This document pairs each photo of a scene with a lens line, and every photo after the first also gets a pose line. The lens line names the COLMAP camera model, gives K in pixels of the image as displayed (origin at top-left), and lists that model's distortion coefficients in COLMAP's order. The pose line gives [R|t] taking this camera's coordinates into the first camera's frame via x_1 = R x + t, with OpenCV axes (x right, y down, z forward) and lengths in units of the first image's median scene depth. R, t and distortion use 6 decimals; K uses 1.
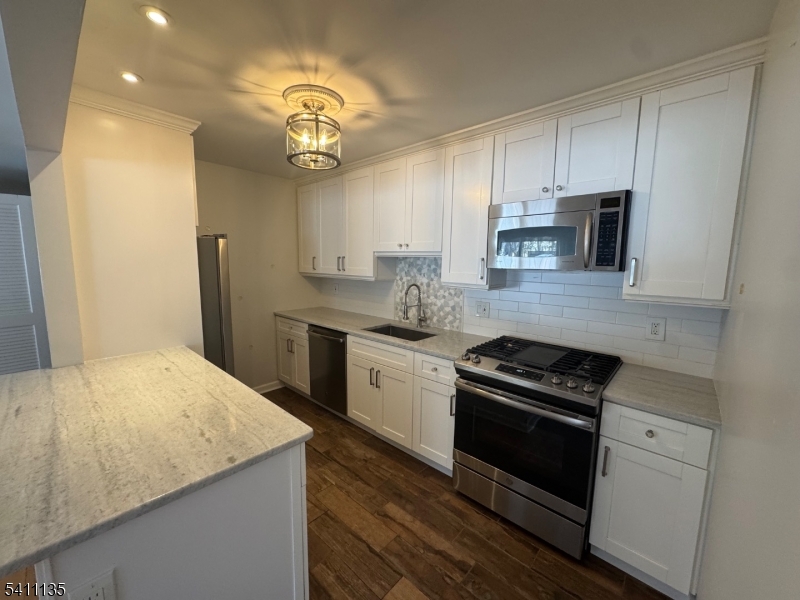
lens RADIAL K [[319.4, 0, 399.8], [0, 319.4, 300.0], [0, 0, 1]] dist [-0.001594, -0.000982]
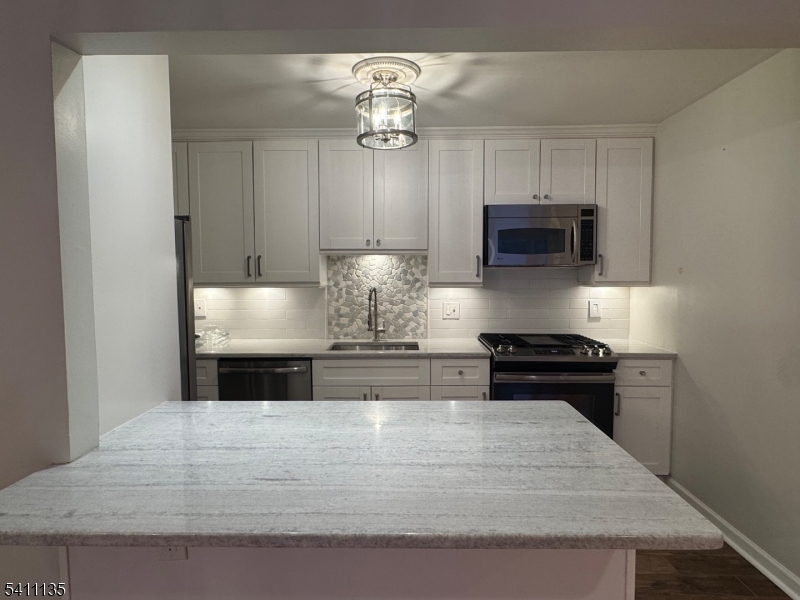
lens RADIAL K [[467.5, 0, 399.2], [0, 467.5, 299.8], [0, 0, 1]] dist [-0.006033, 0.001389]
pose [[0.751537, -0.056094, 0.657301, -0.987492], [0.095982, 0.995074, -0.024823, 0.022487], [-0.652671, 0.081744, 0.753219, 0.063920]]
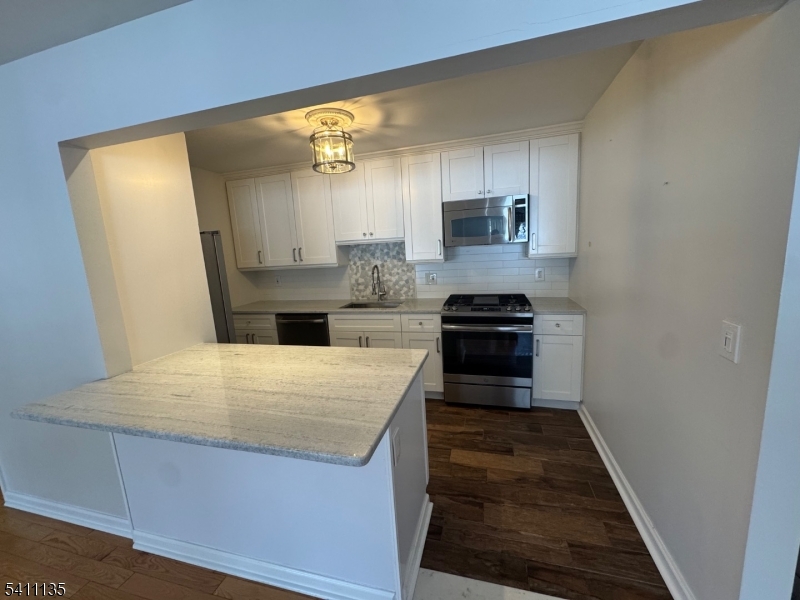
lens RADIAL K [[319.4, 0, 400.6], [0, 319.4, 299.8], [0, 0, 1]] dist [-0.001594, -0.000982]
pose [[0.889355, -0.136981, 0.436216, -0.587196], [0.124662, 0.990567, 0.056897, 0.031512], [-0.439895, 0.003778, 0.898041, -0.202501]]
